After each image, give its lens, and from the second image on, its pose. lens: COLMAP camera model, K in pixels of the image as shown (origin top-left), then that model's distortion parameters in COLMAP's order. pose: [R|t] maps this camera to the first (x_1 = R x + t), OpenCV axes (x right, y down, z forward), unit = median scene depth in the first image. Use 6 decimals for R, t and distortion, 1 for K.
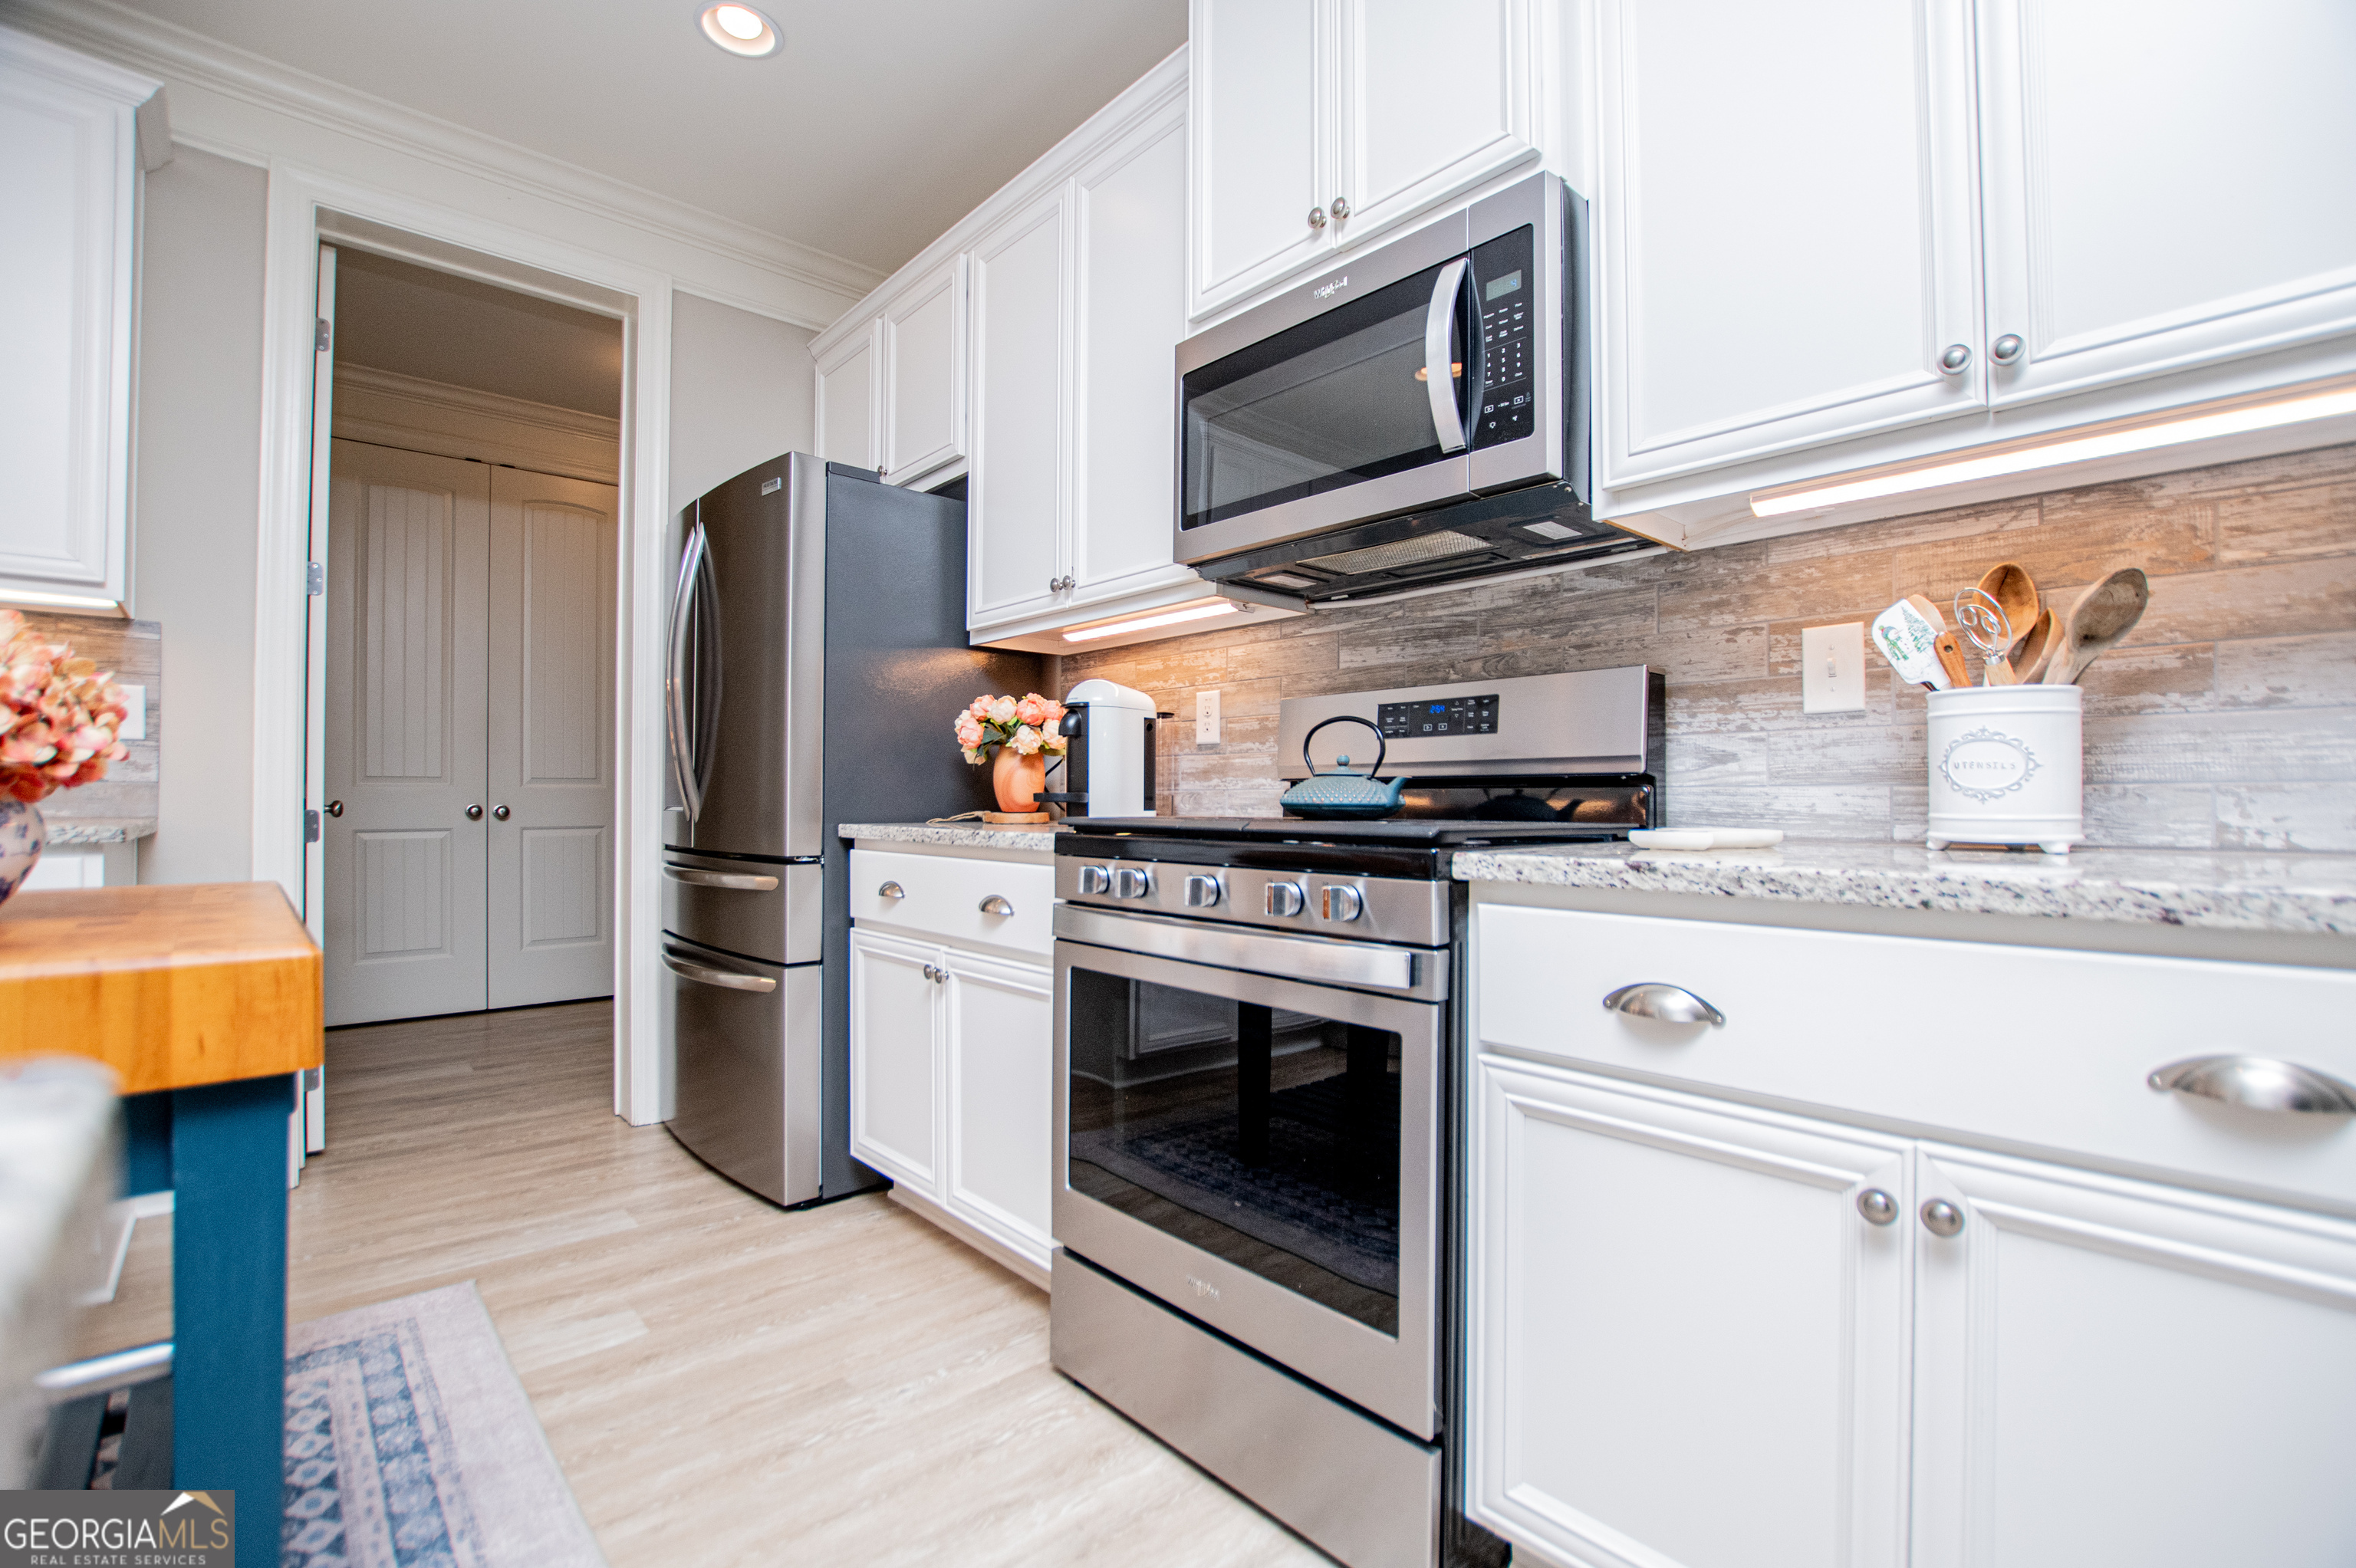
lens RADIAL K [[1048.3, 0, 1199.5], [0, 1048.3, 787.2], [0, 0, 1]] dist [-0.031168, 0.004689]
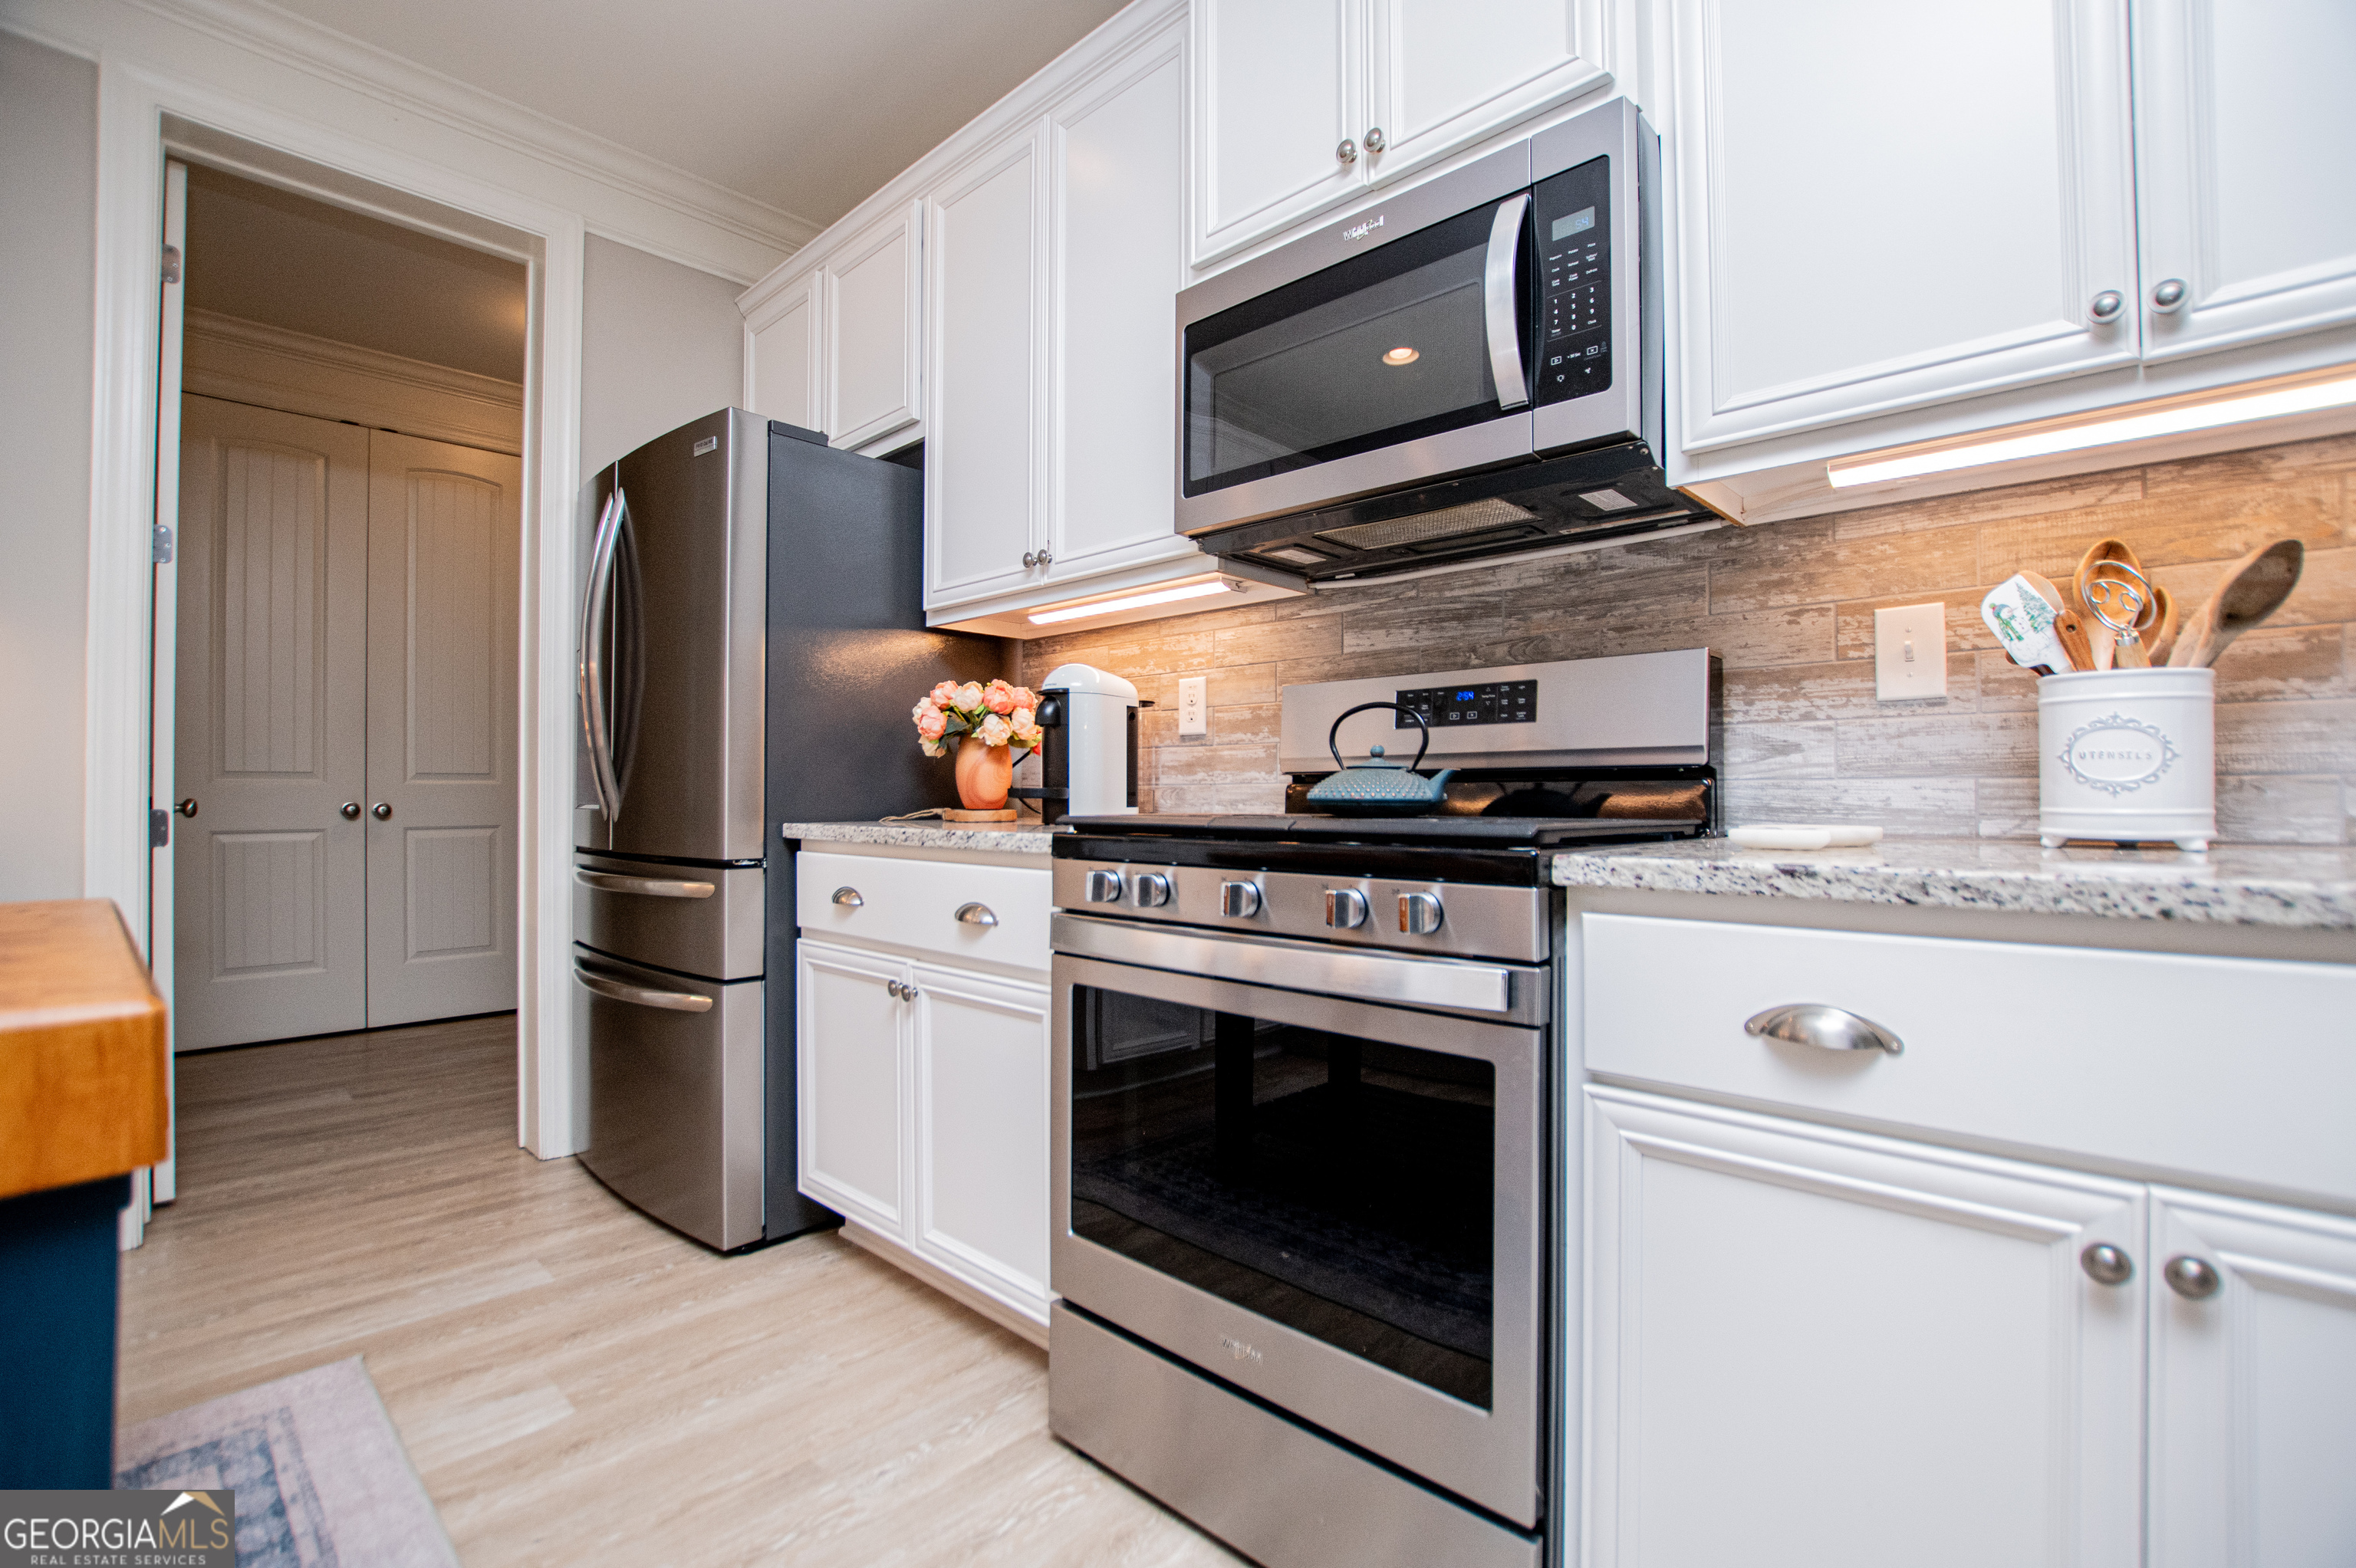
lens RADIAL K [[1043.7, 0, 1187.2], [0, 1043.7, 782.3], [0, 0, 1]] dist [-0.033098, 0.006001]
pose [[0.997000, -0.001886, 0.077376, -0.097878], [0.001897, 0.999998, -0.000069, 0.000972], [-0.077376, 0.000216, 0.997002, 0.118363]]
